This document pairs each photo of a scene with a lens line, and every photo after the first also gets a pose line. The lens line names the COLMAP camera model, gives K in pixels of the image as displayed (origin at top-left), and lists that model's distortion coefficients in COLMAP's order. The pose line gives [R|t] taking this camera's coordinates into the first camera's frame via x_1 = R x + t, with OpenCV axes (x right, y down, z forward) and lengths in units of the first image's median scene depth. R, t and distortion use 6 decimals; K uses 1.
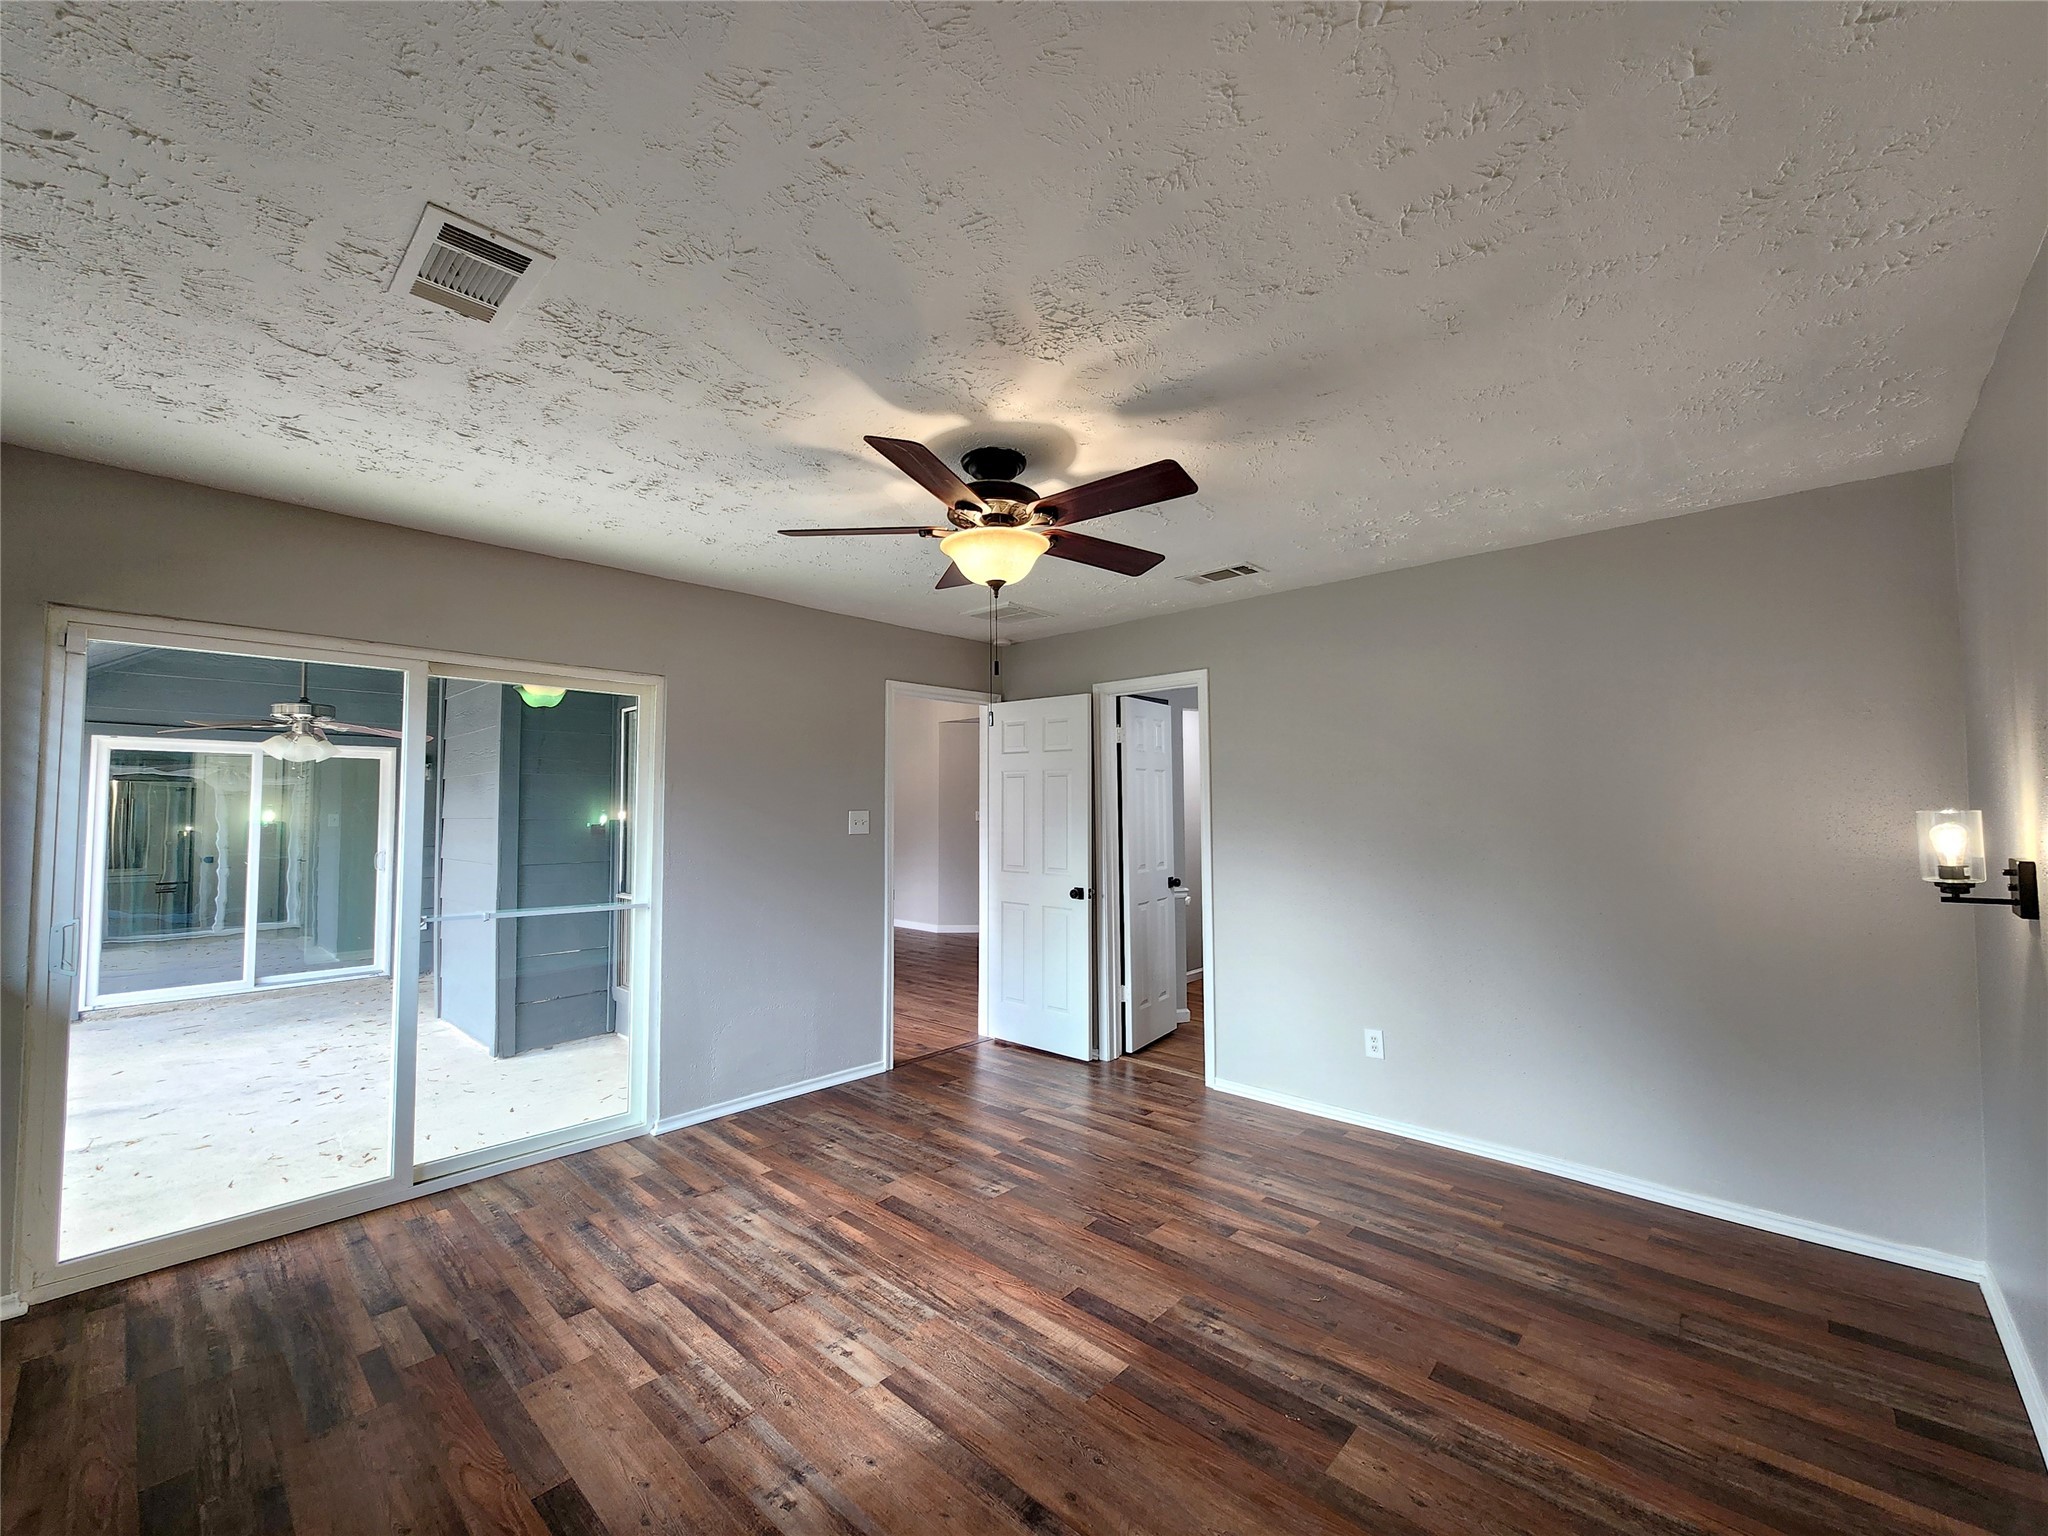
lens RADIAL K [[829.6, 0, 1023.7], [0, 829.6, 771.0], [0, 0, 1]] dist [-0.000293, -0.000205]
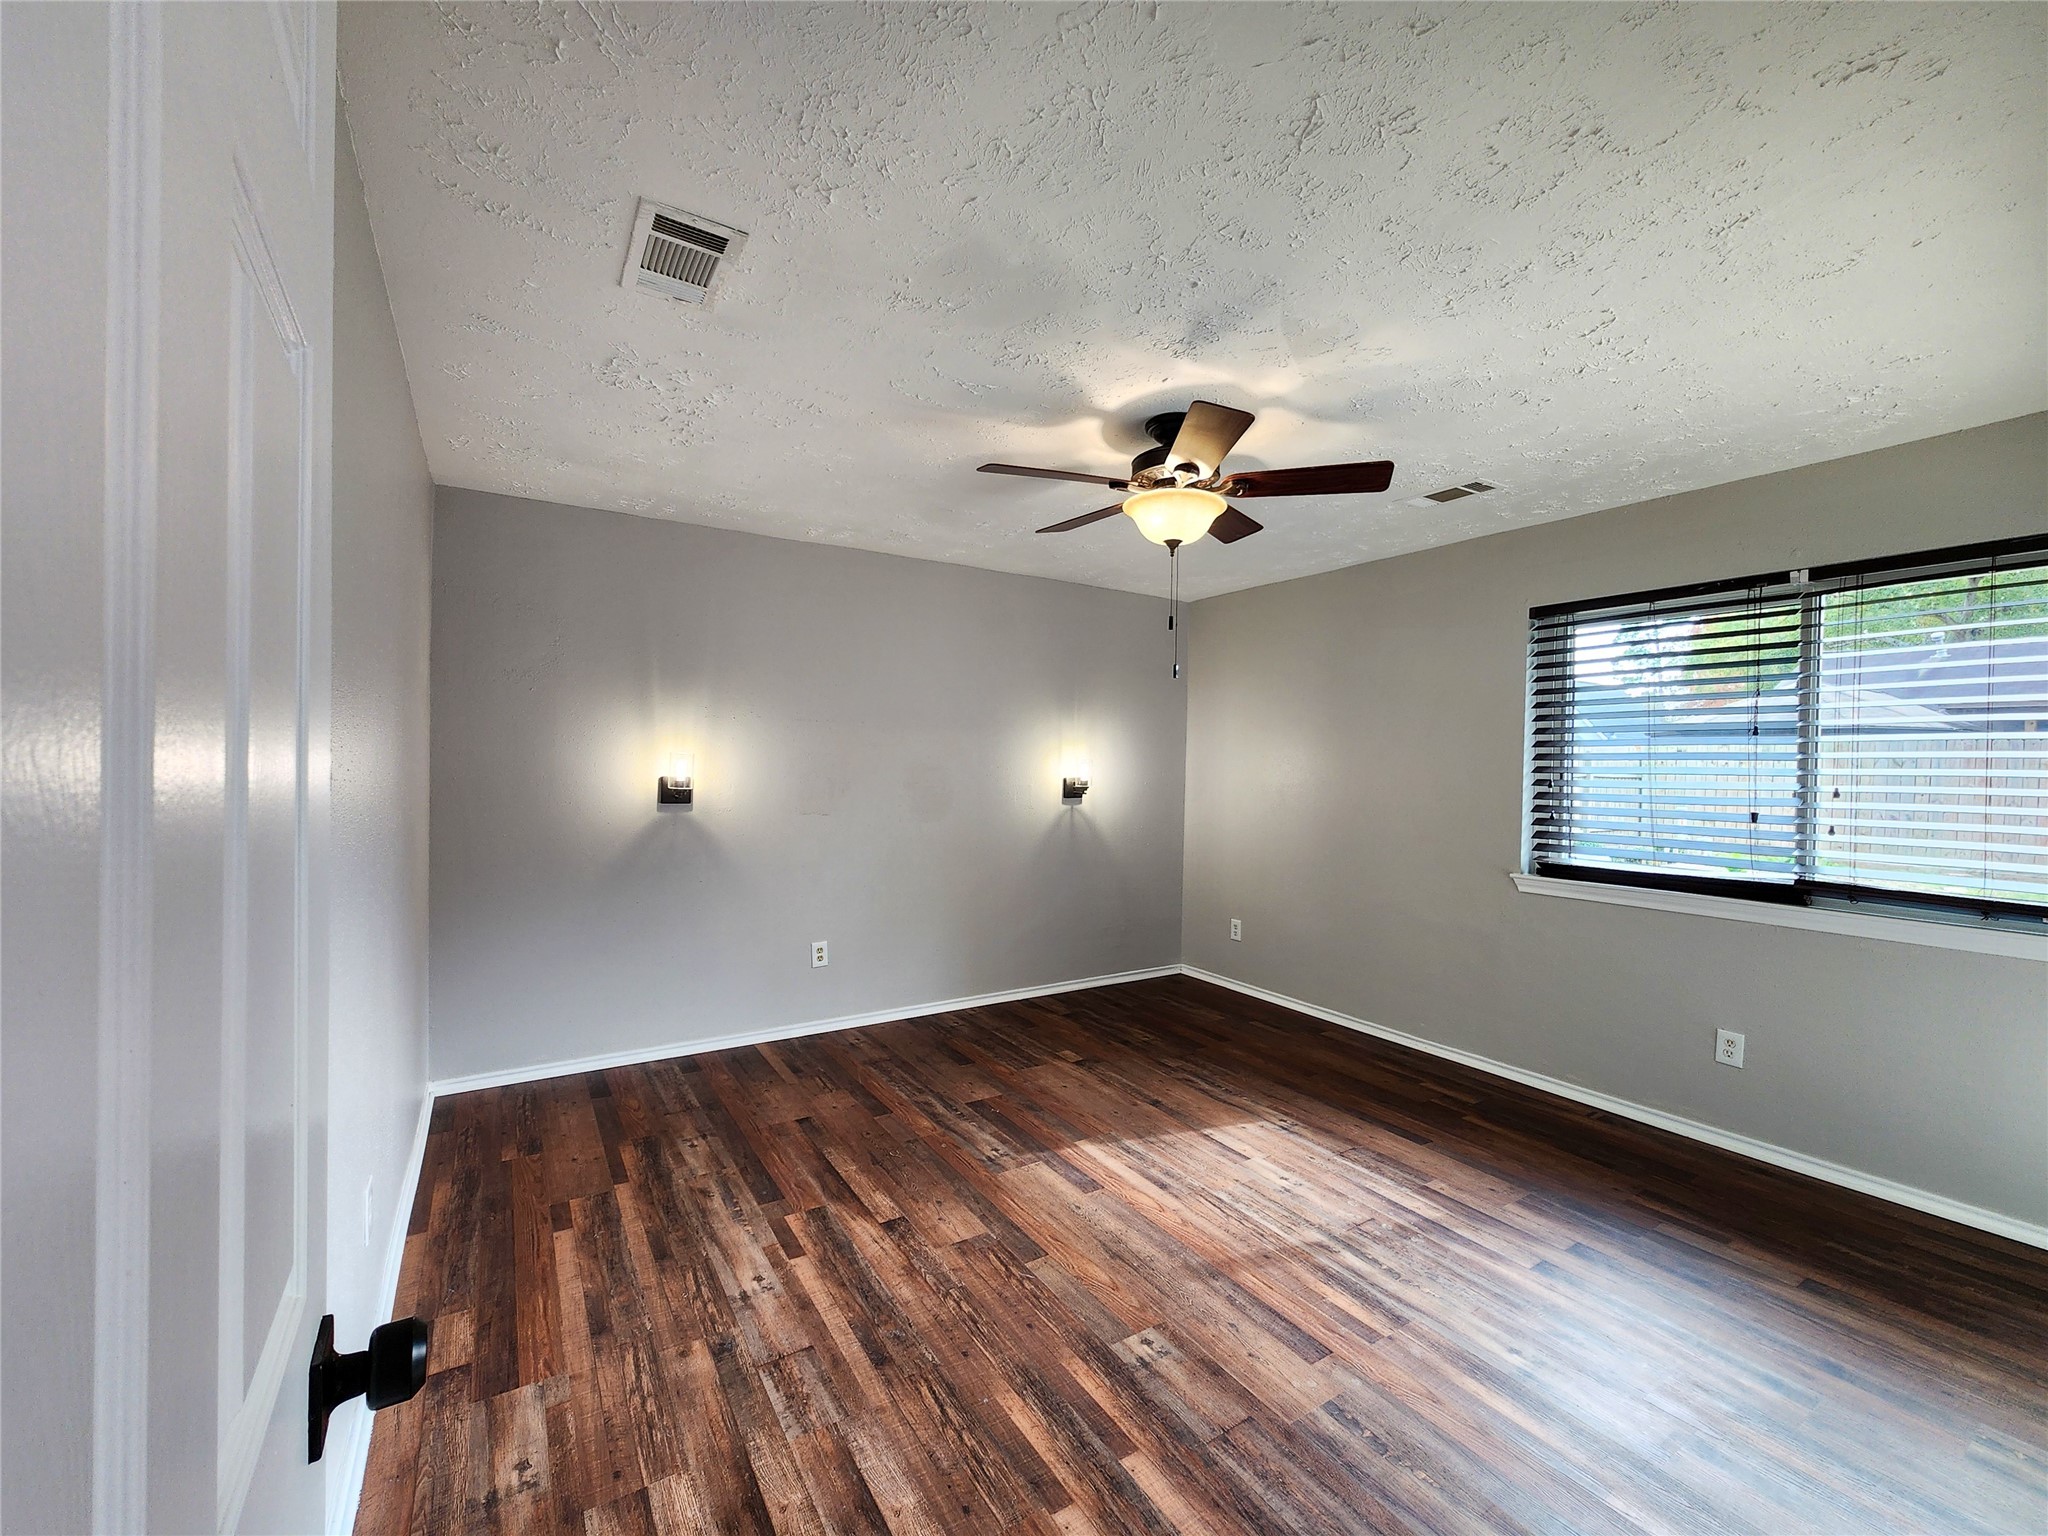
lens RADIAL K [[829.6, 0, 1024.3], [0, 829.6, 764.1], [0, 0, 1]] dist [-0.000293, -0.000205]
pose [[-0.966660, -0.010661, 0.255842, -0.131272], [-0.022291, 0.998844, -0.042599, 0.110264], [-0.255092, -0.046882, -0.965780, 2.141576]]
